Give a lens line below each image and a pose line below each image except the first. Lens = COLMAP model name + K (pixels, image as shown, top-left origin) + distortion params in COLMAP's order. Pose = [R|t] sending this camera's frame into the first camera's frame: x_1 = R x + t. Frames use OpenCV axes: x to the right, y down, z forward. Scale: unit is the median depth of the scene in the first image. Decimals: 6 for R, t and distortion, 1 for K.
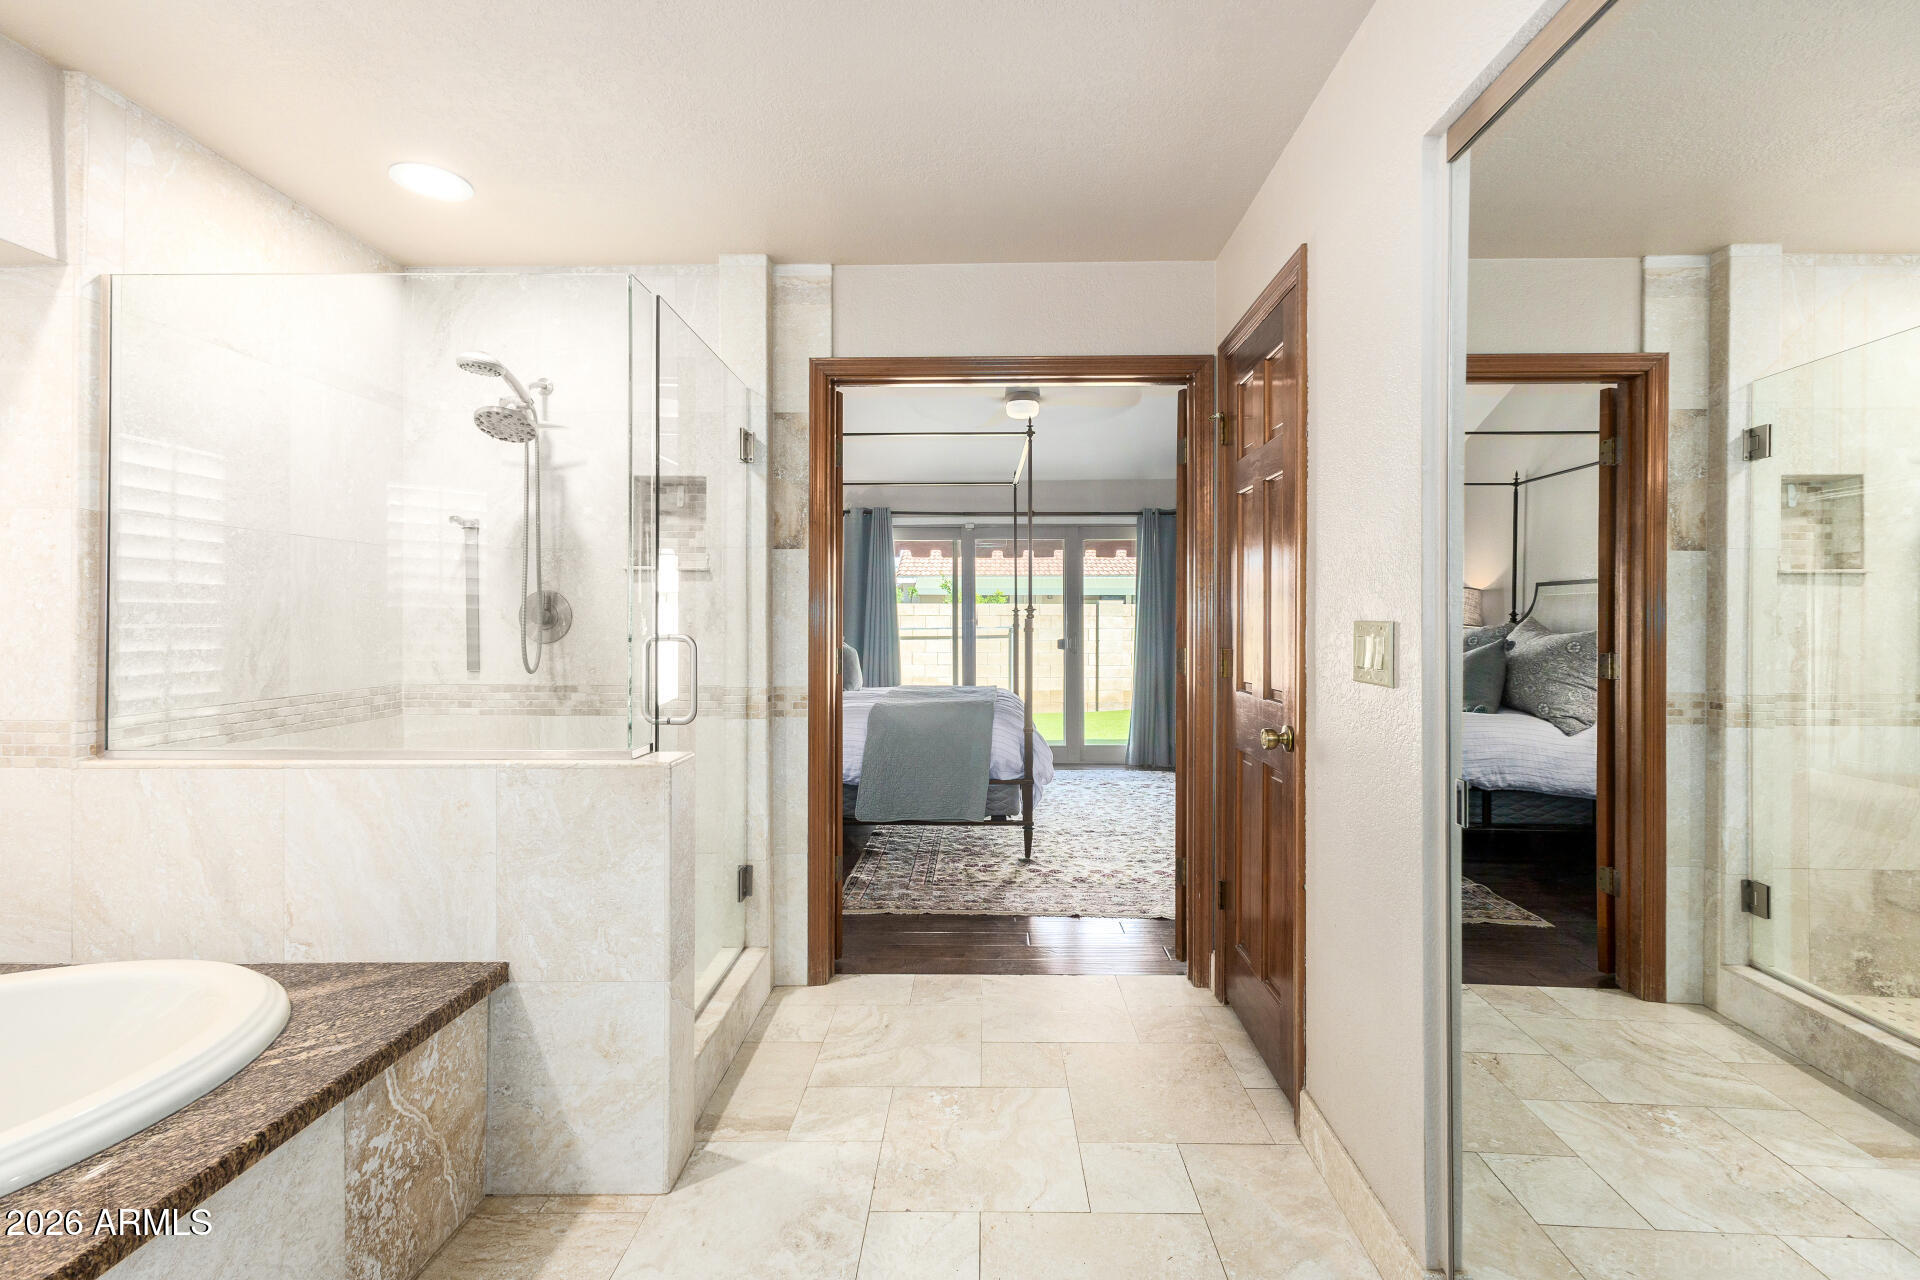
lens RADIAL K [[827.4, 0, 968.1], [0, 827.4, 618.2], [0, 0, 1]] dist [0.011259, -0.000661]
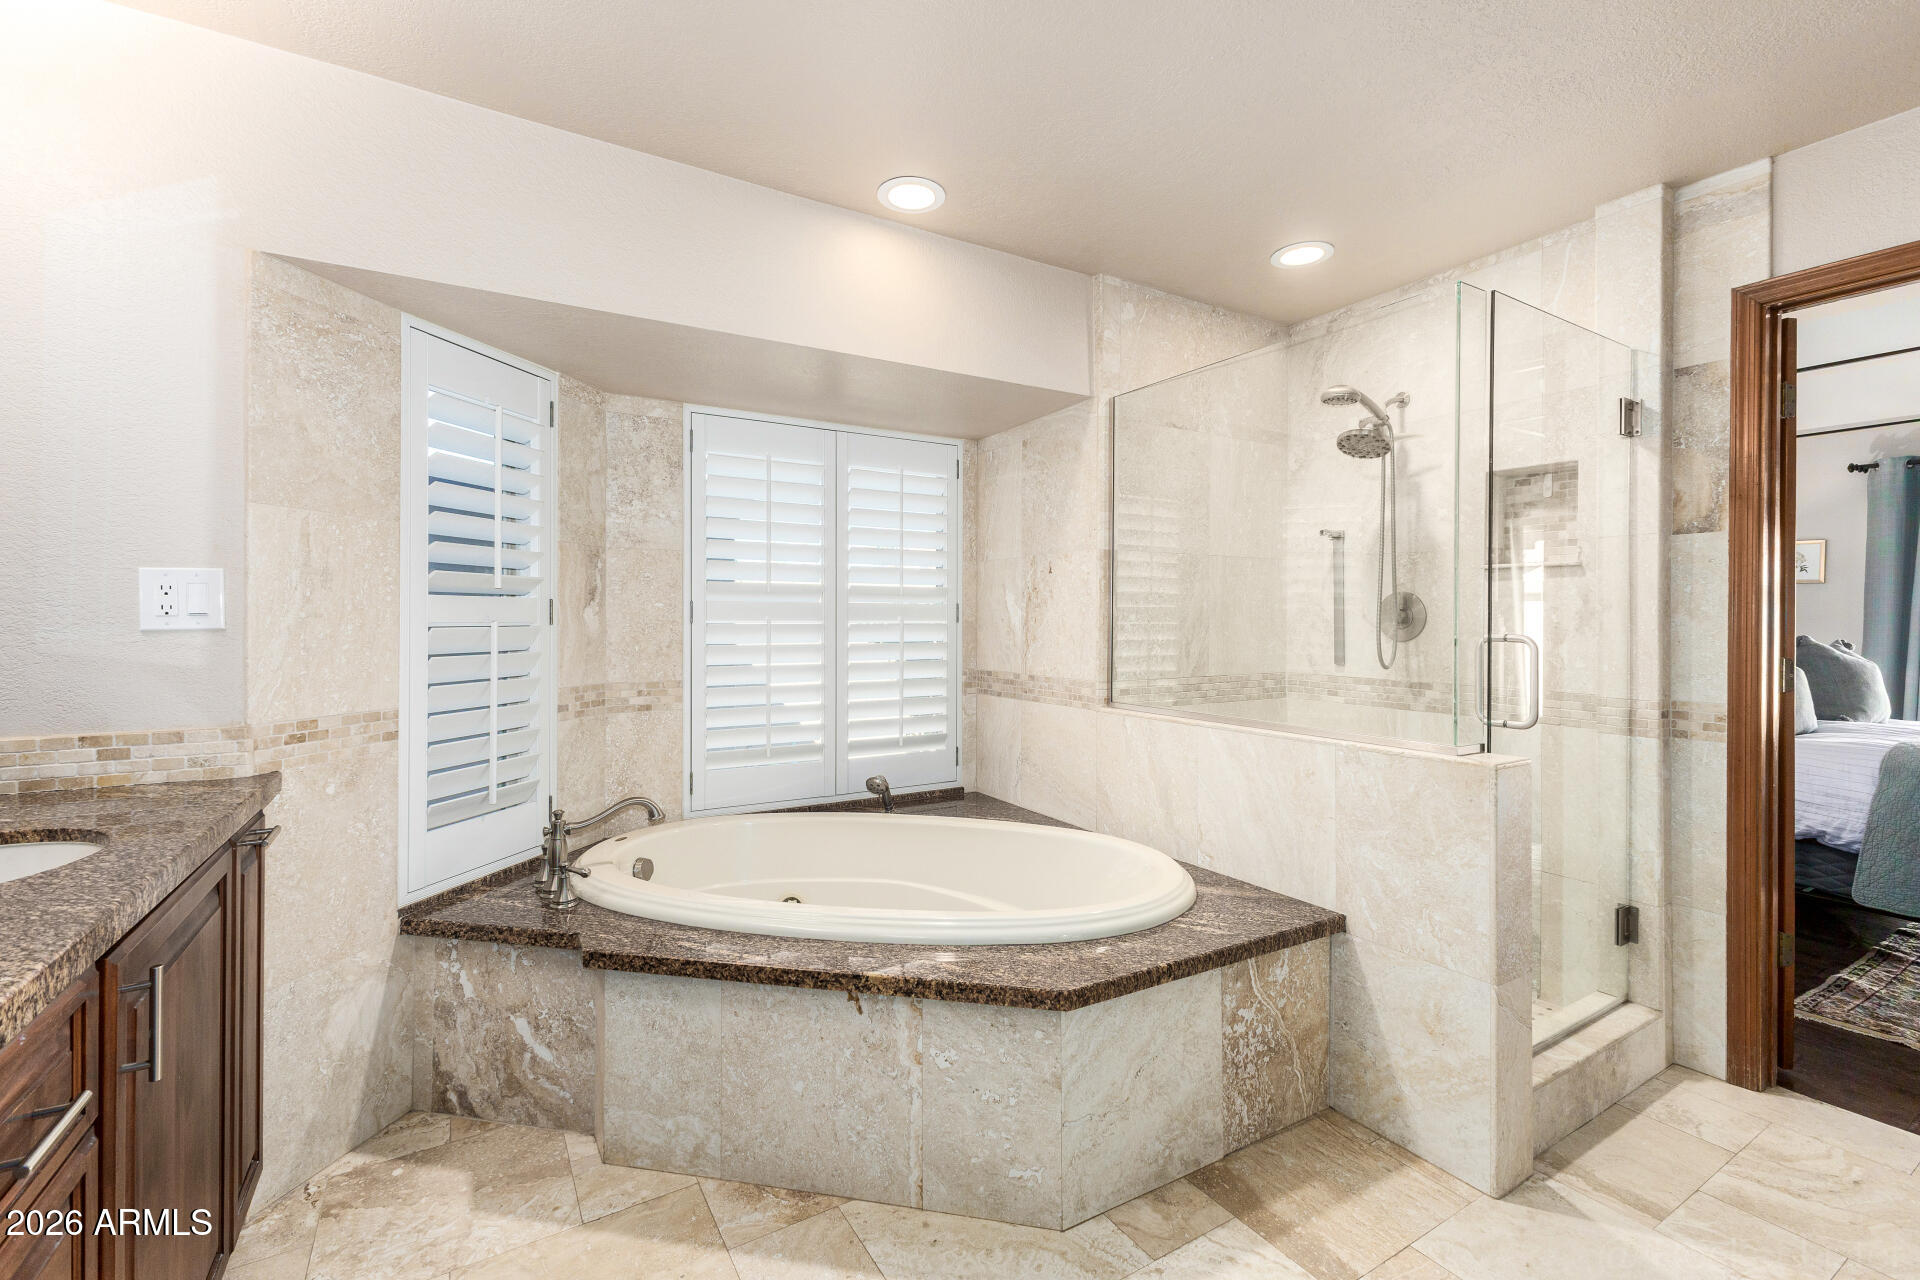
lens RADIAL K [[827.4, 0, 968.1], [0, 827.4, 618.2], [0, 0, 1]] dist [0.011259, -0.000661]
pose [[0.538066, 0.001488, -0.842901, 0.098055], [-0.000842, 0.999999, 0.001228, -0.000587], [0.842902, 0.000049, 0.538067, -0.045682]]
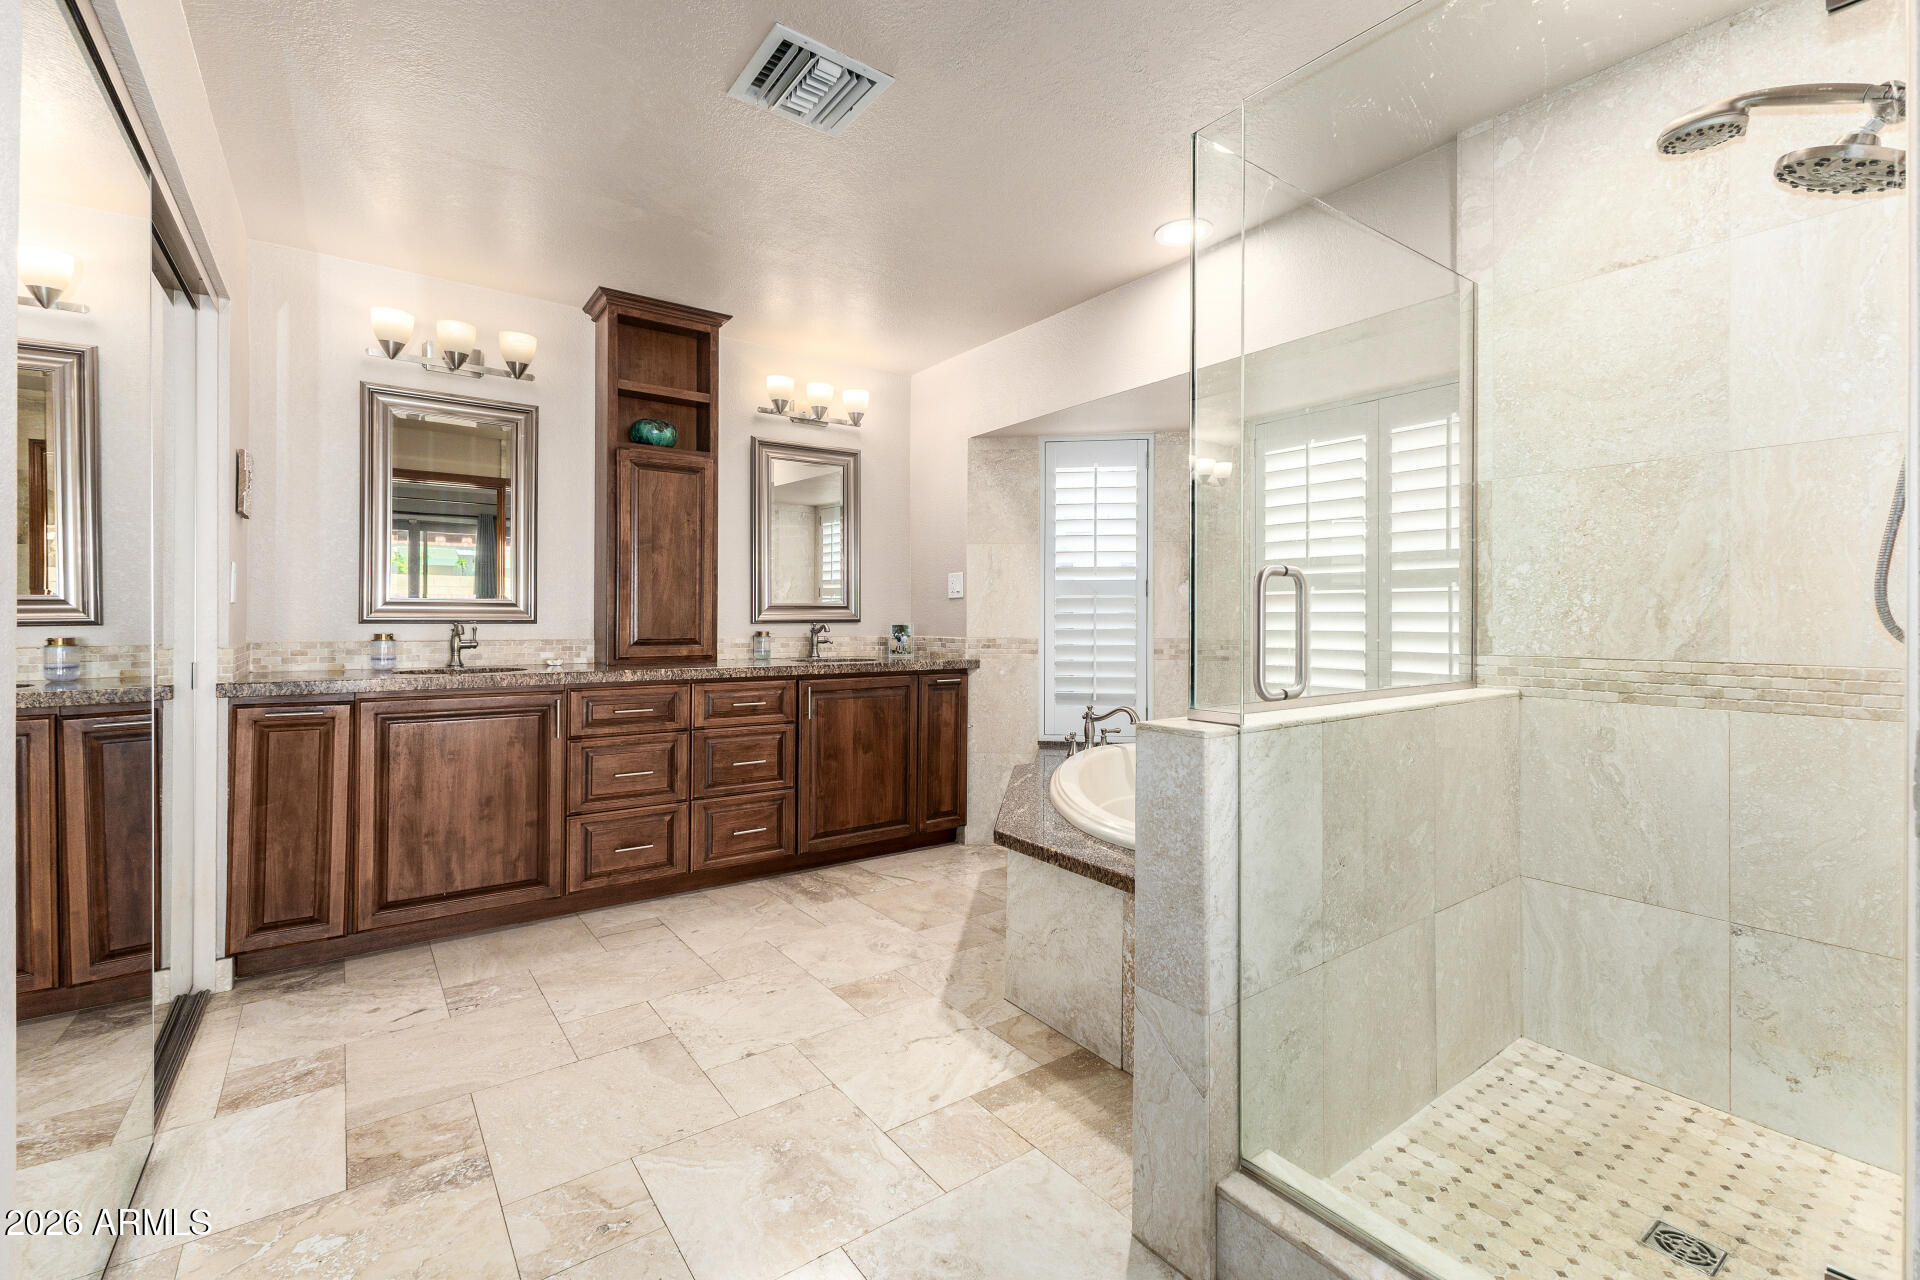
lens RADIAL K [[831.8, 0, 960.2], [0, 831.8, 614.7], [0, 0, 1]] dist [0.010017, -0.000219]
pose [[-0.792508, -0.001513, -0.609859, 0.208573], [0.000848, 0.999993, -0.003583, 0.049289], [0.609860, -0.003357, -0.792502, 1.113241]]
